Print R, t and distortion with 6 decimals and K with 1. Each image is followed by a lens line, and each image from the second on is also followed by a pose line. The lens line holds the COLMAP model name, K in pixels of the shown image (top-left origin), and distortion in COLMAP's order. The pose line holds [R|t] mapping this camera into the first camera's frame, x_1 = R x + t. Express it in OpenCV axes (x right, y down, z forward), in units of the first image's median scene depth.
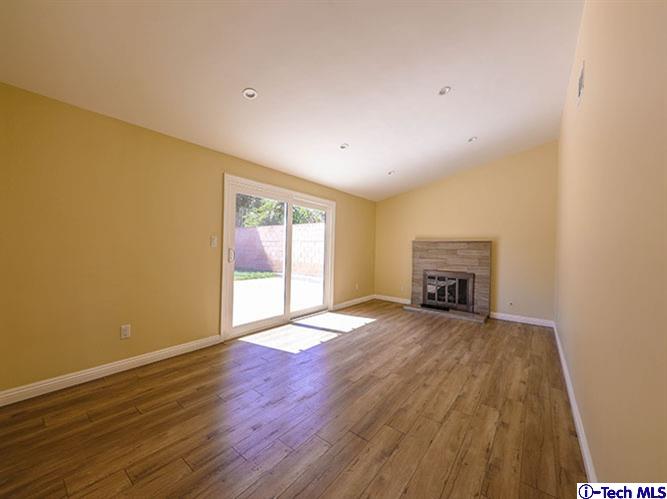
lens RADIAL K [[262.4, 0, 333.5], [0, 262.4, 249.5], [0, 0, 1]] dist [0.006872, -0.000406]
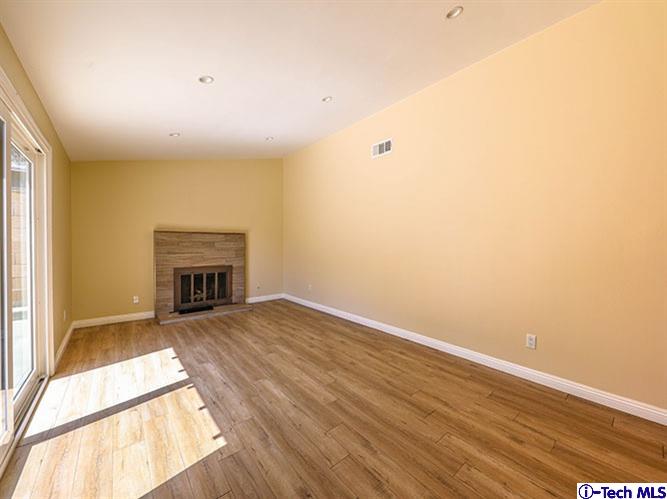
lens RADIAL K [[262.4, 0, 333.5], [0, 262.4, 249.5], [0, 0, 1]] dist [0.006872, -0.000406]
pose [[0.210406, -0.047350, 0.976467, -0.451182], [0.007784, 0.998876, 0.046760, -0.016321], [-0.977583, -0.002238, 0.210538, 0.506056]]
